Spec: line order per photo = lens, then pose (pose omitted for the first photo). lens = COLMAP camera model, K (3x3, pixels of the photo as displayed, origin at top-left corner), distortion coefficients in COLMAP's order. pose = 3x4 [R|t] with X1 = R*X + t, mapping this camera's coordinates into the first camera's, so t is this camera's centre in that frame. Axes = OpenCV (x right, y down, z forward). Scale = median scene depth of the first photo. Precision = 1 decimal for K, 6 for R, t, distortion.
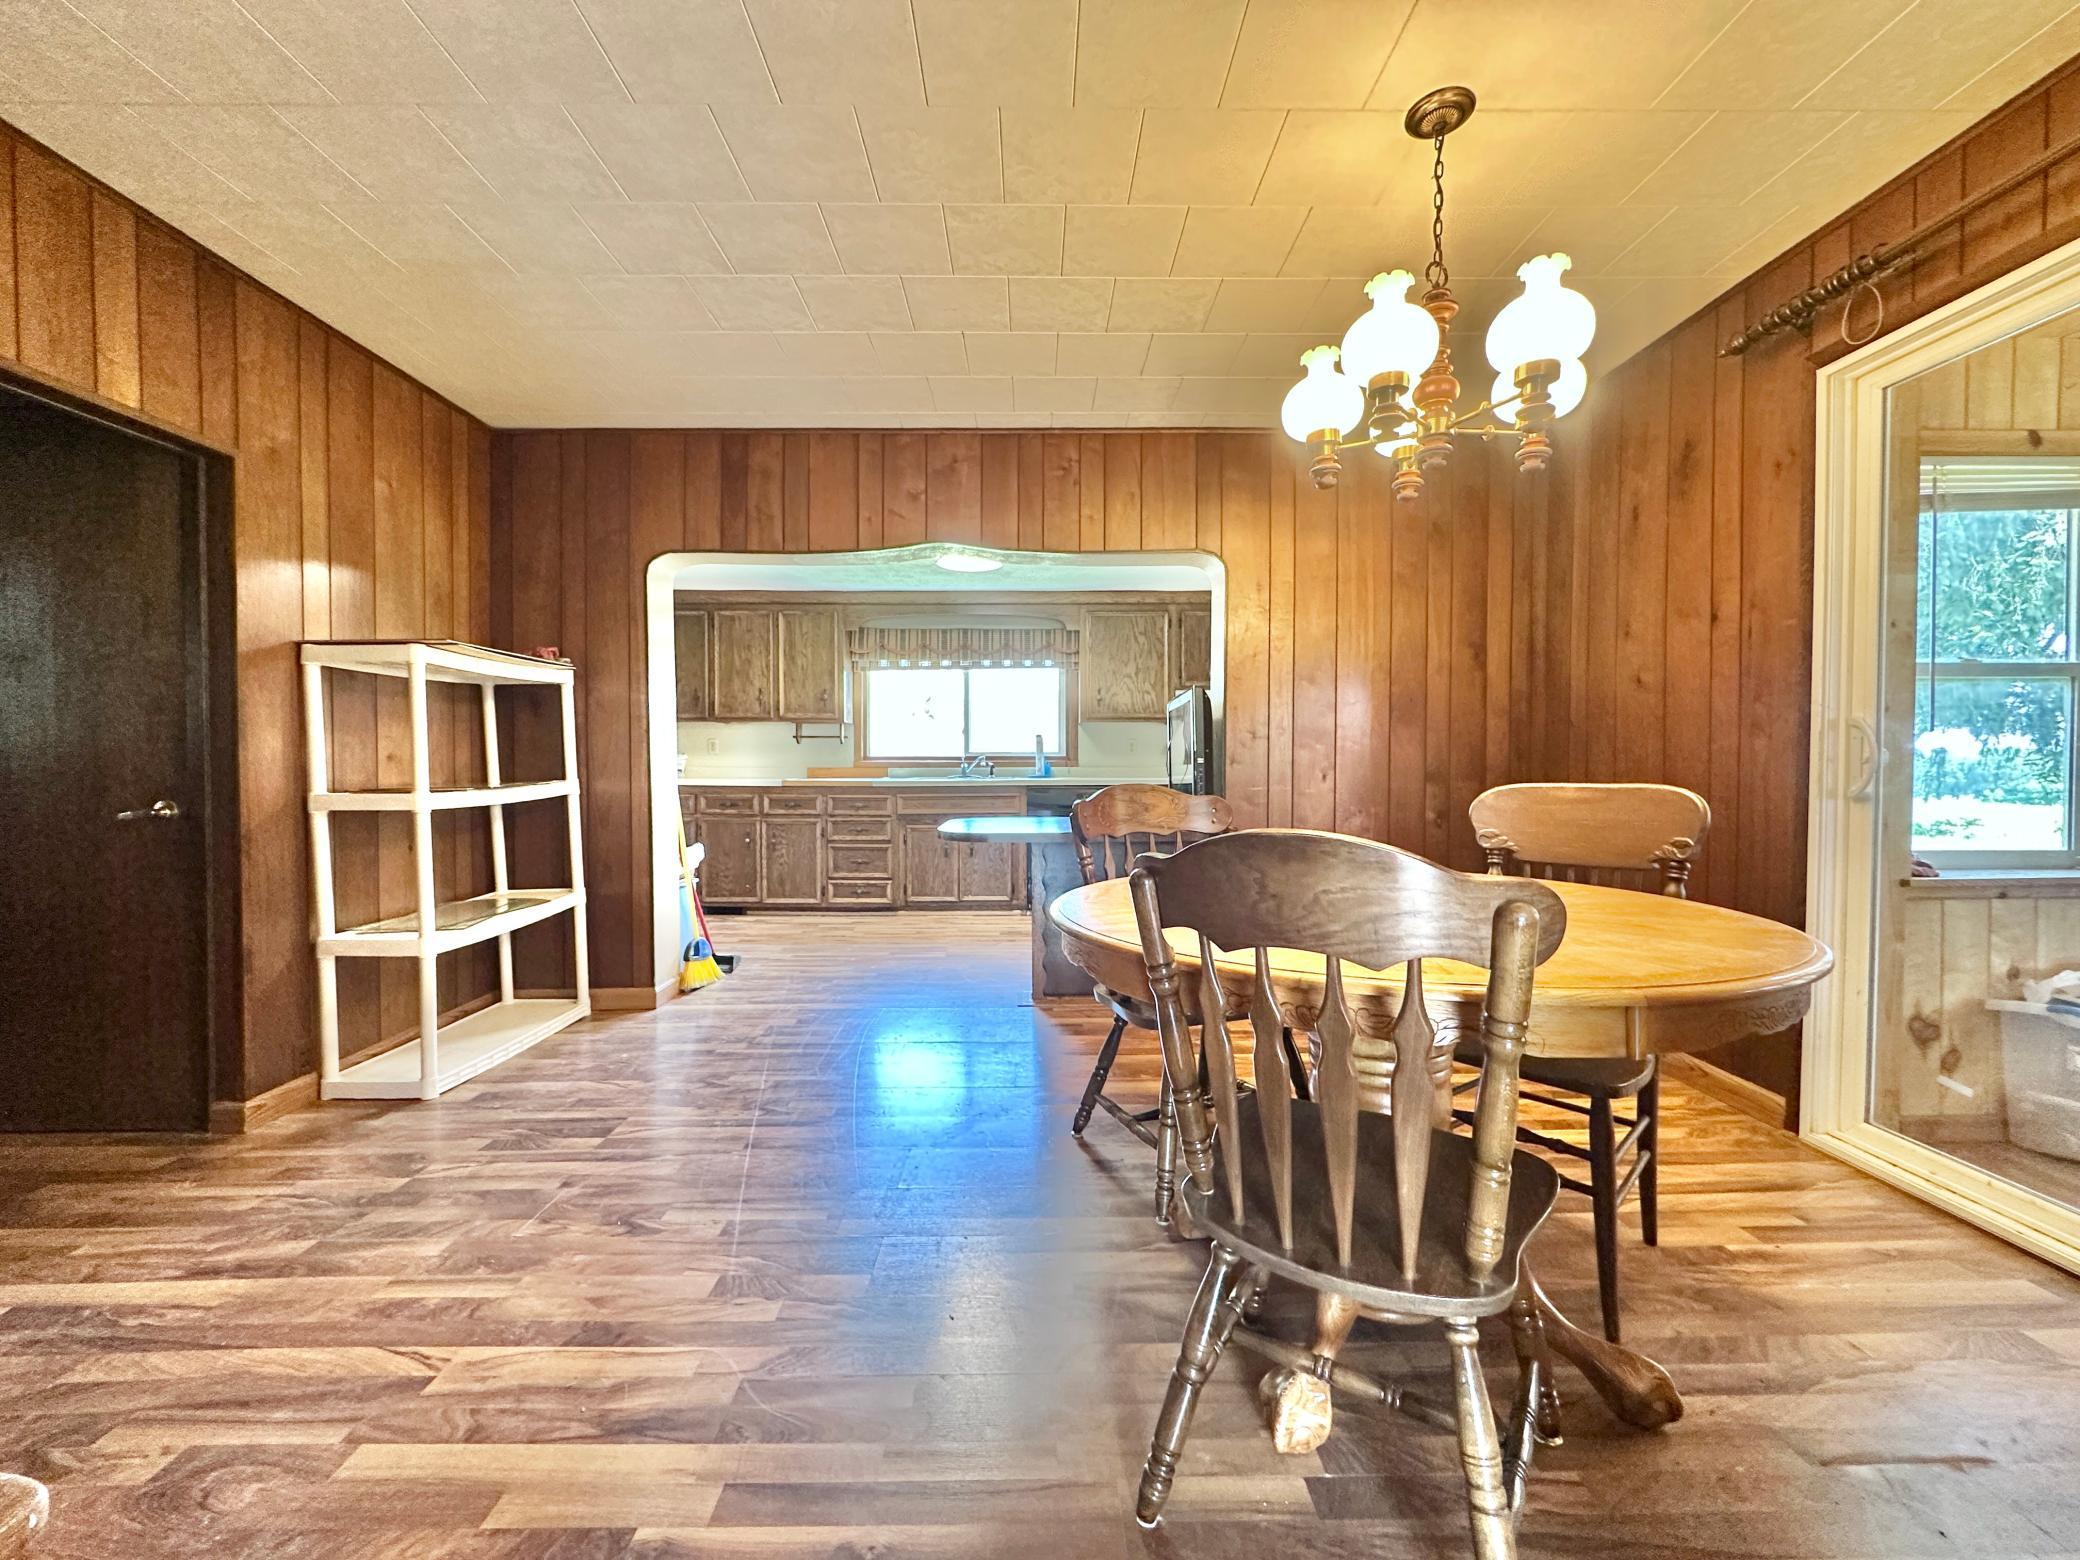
lens RADIAL K [[833.5, 0, 1038.5], [0, 833.5, 779.9], [0, 0, 1]] dist [-0.005866, 0.000764]
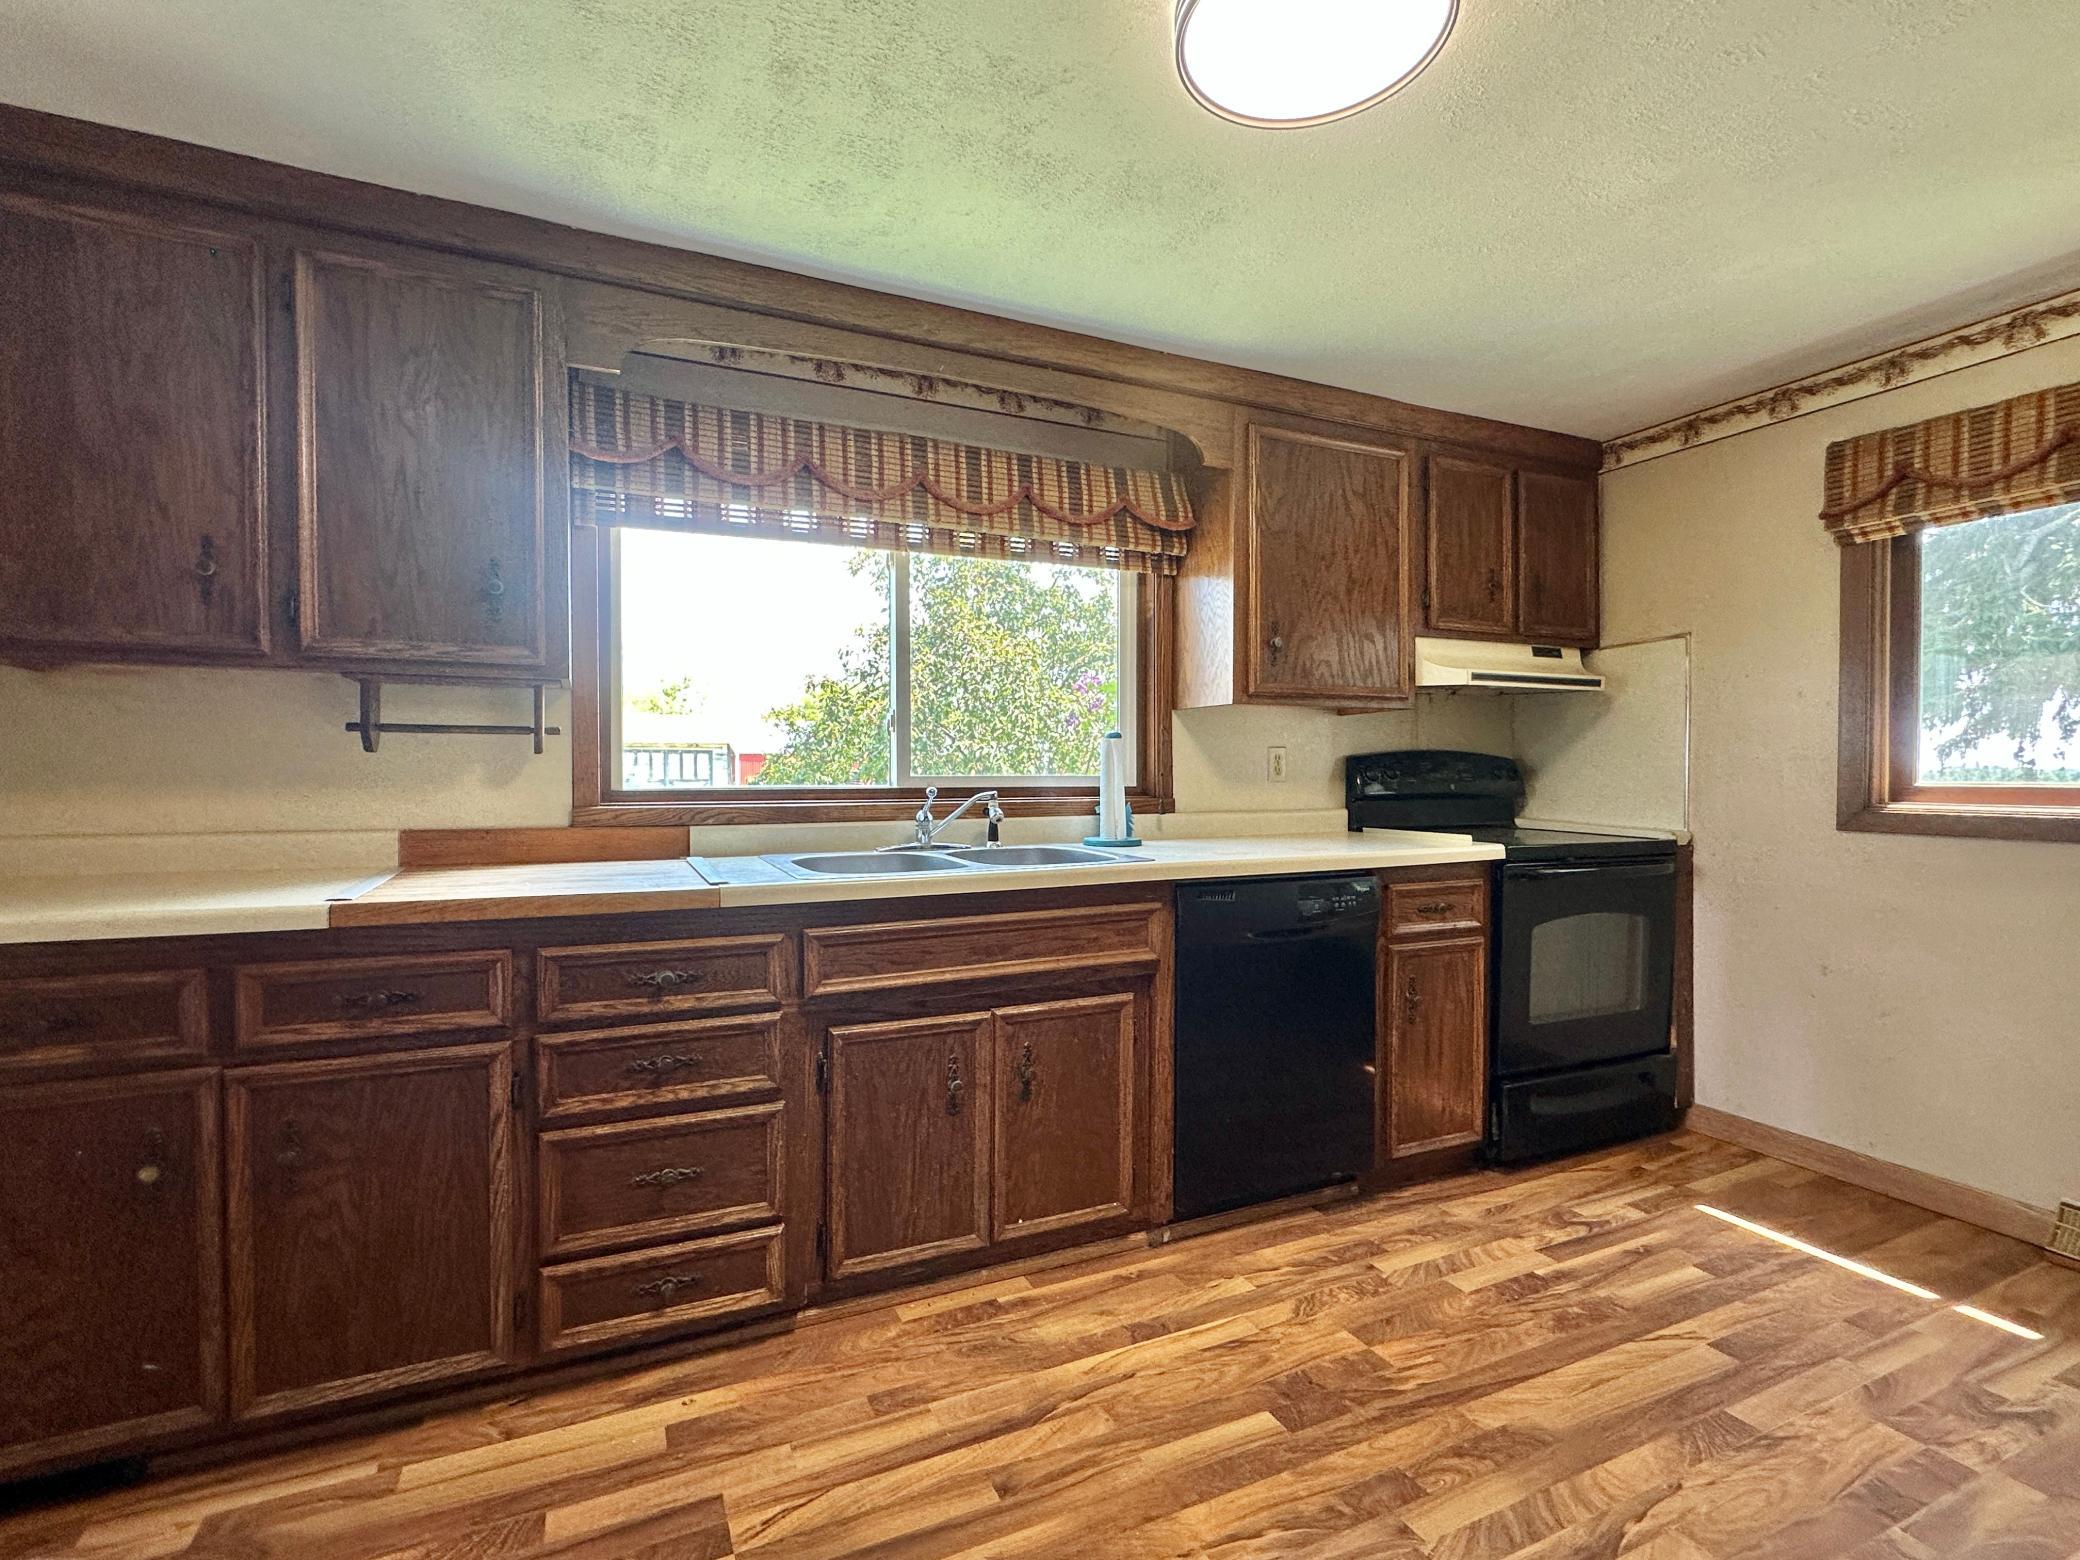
lens RADIAL K [[972.1, 0, 1035.6], [0, 972.1, 785.3], [0, 0, 1]] dist [-0.005410, 0.001780]
pose [[0.911553, -0.005751, 0.411142, -0.235033], [0.004272, 0.999981, 0.004517, -0.034924], [-0.411160, -0.002361, 0.911560, 0.653520]]
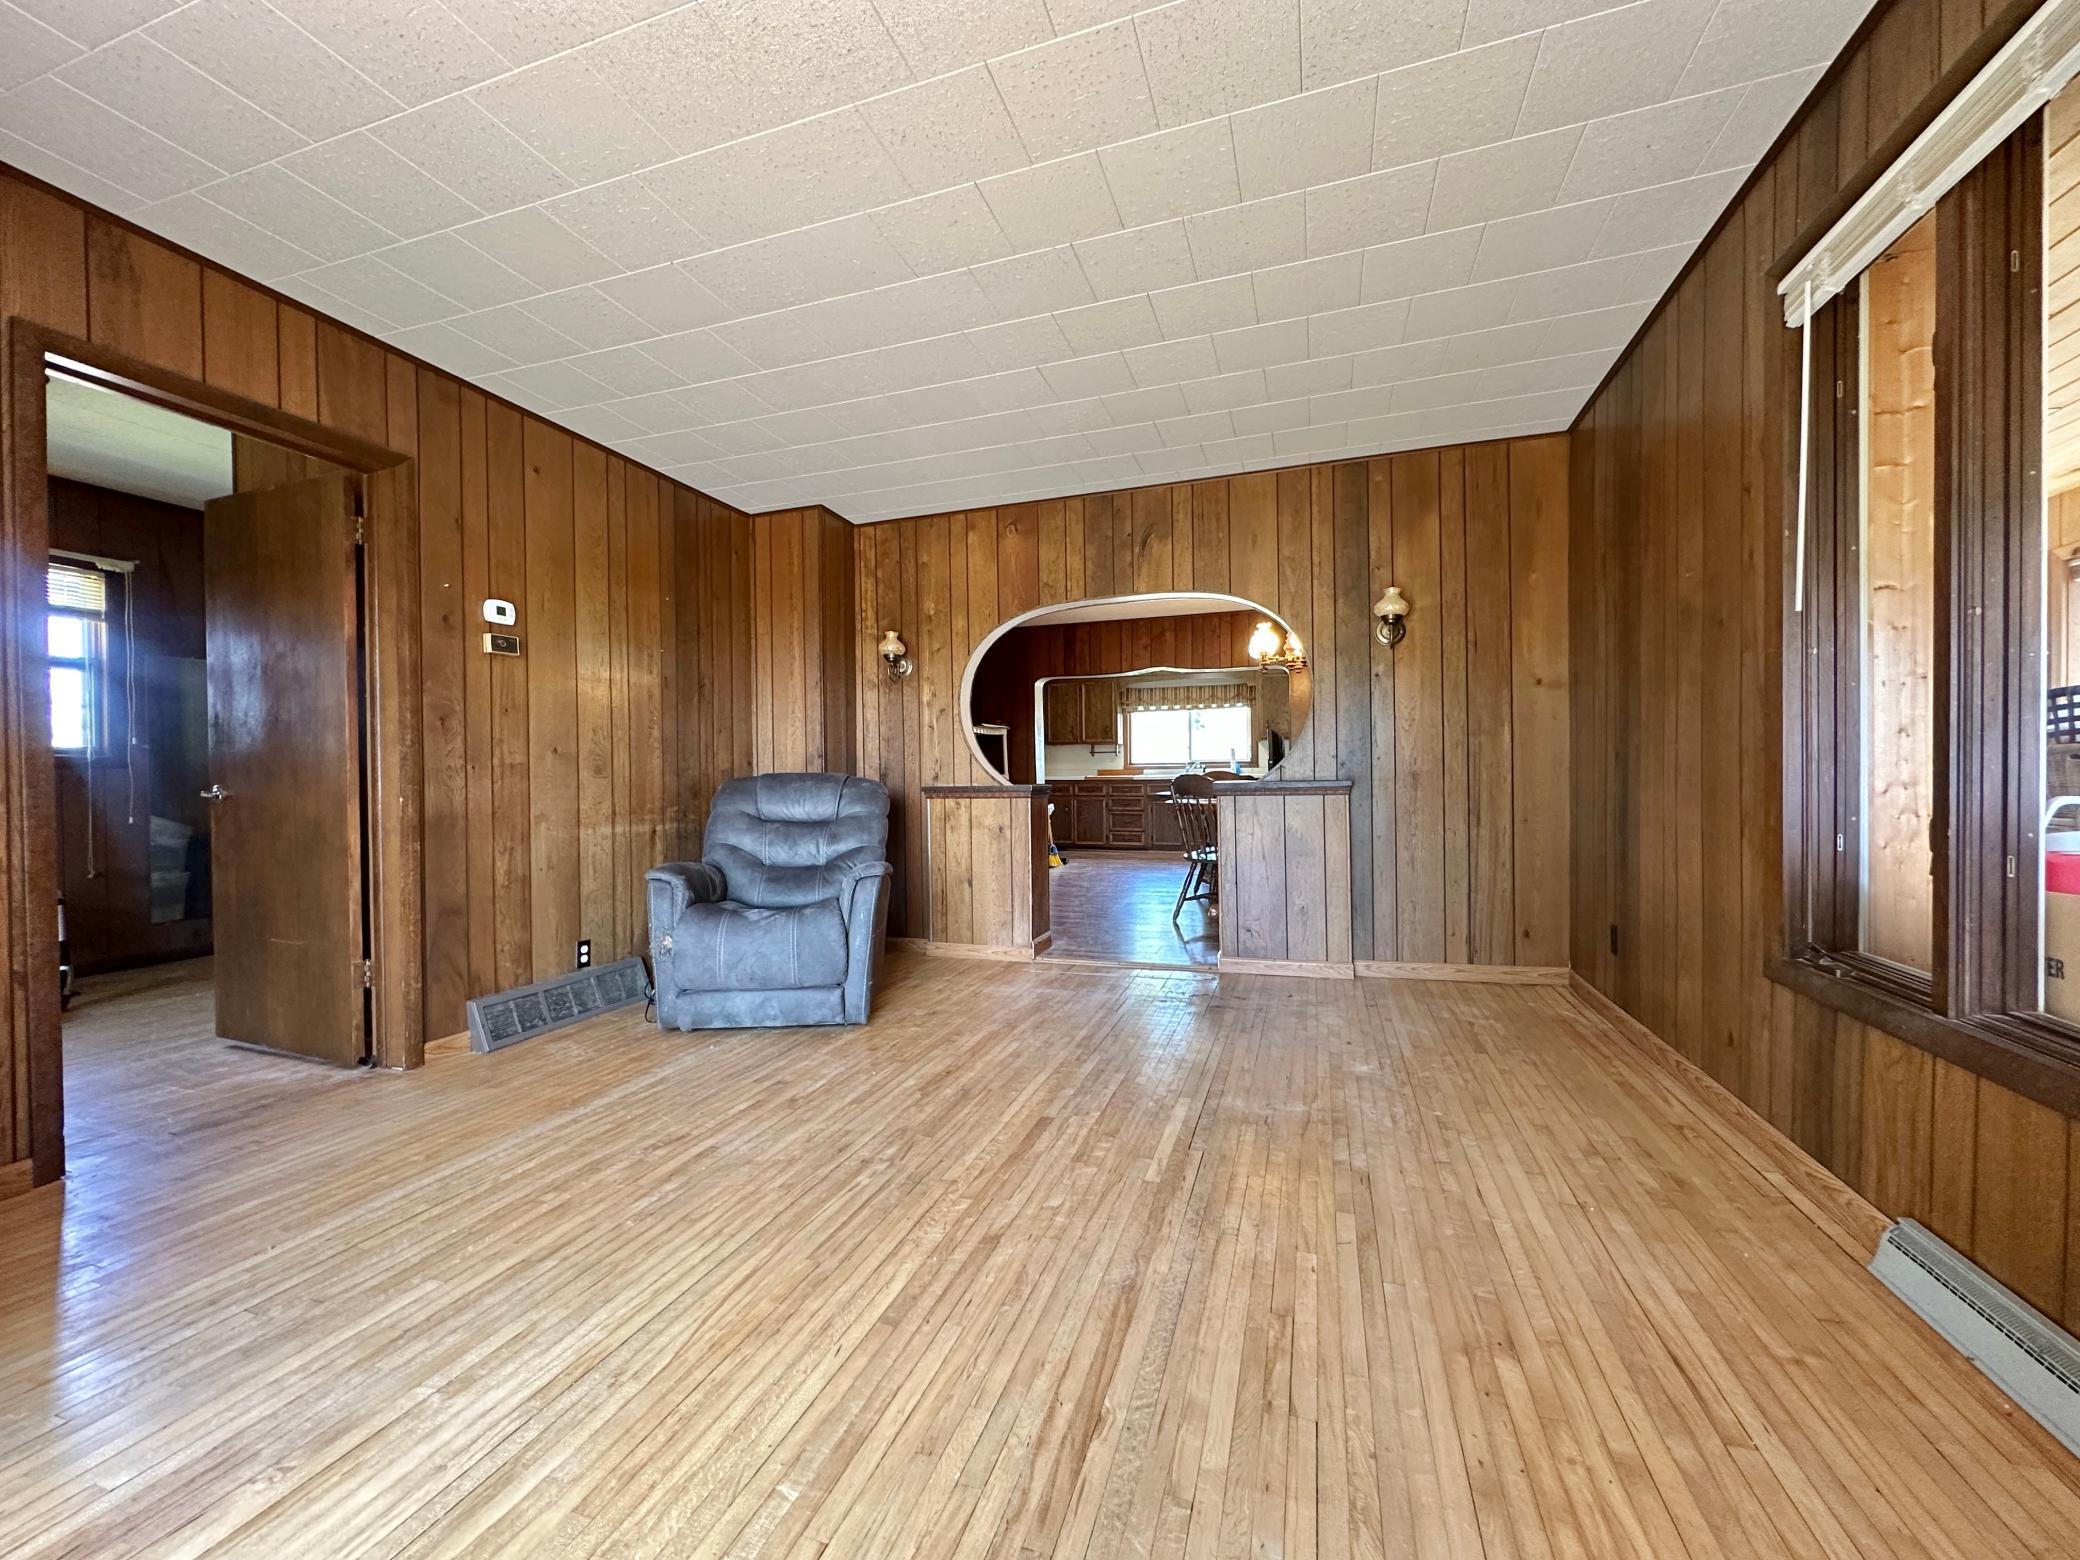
lens RADIAL K [[833.5, 0, 1037.3], [0, 833.5, 784.3], [0, 0, 1]] dist [-0.005866, 0.000764]
pose [[0.944590, -0.007378, -0.328171, 0.192630], [0.006006, 0.999968, -0.005192, 0.025623], [0.328198, 0.002933, 0.944604, -0.759385]]
